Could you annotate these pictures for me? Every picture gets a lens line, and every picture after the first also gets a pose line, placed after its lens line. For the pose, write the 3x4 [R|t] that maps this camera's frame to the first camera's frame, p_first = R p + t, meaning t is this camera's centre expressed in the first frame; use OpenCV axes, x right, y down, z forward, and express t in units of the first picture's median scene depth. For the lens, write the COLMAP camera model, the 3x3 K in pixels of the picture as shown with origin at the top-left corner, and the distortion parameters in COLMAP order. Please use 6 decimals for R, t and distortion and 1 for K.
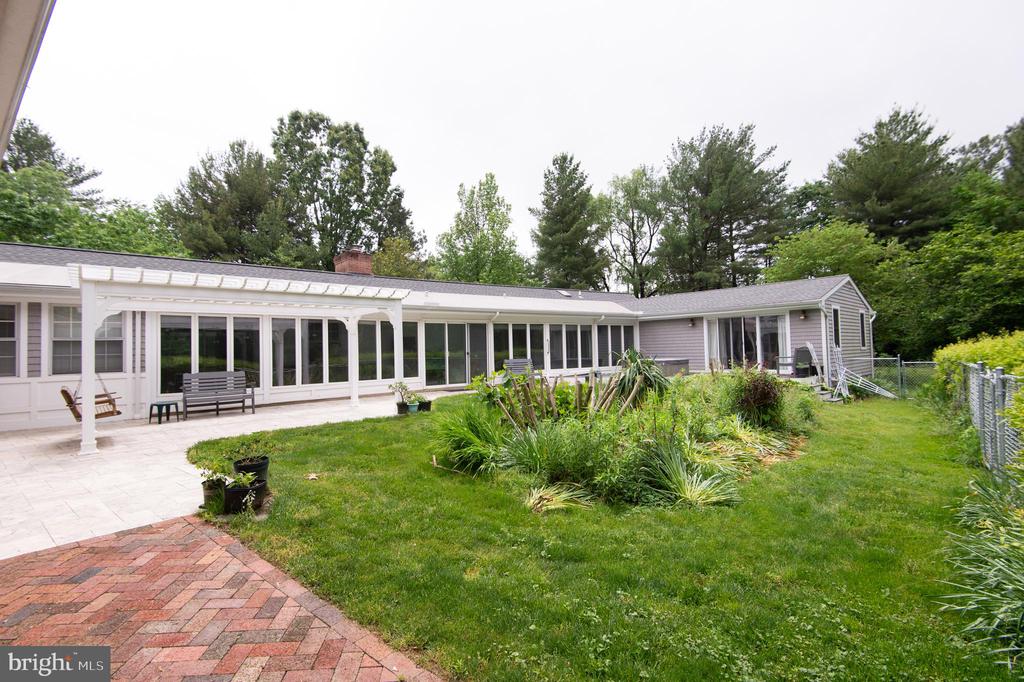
lens RADIAL K [[470.1, 0, 515.5], [0, 470.1, 338.4], [0, 0, 1]] dist [0.033357, -0.013995]
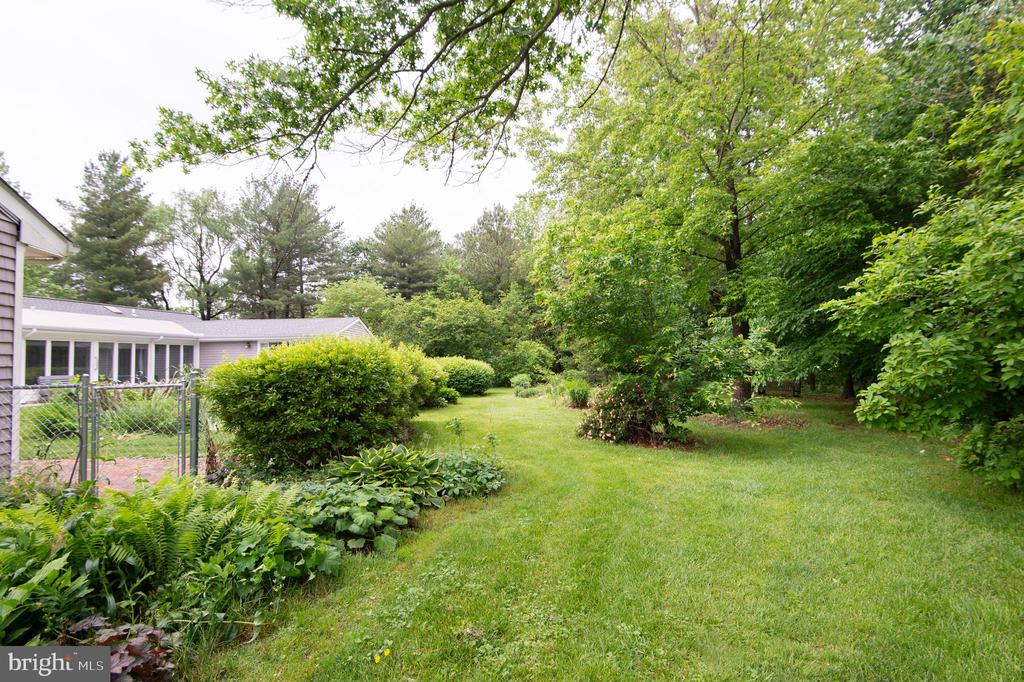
lens RADIAL K [[477.0, 0, 533.3], [0, 477.0, 339.7], [0, 0, 1]] dist [0.022236, -0.023729]
pose [[0.658936, 0.040776, 0.751093, -0.043839], [-0.012024, 0.998973, -0.043685, -0.000302], [-0.752103, 0.019754, 0.658749, -0.209134]]
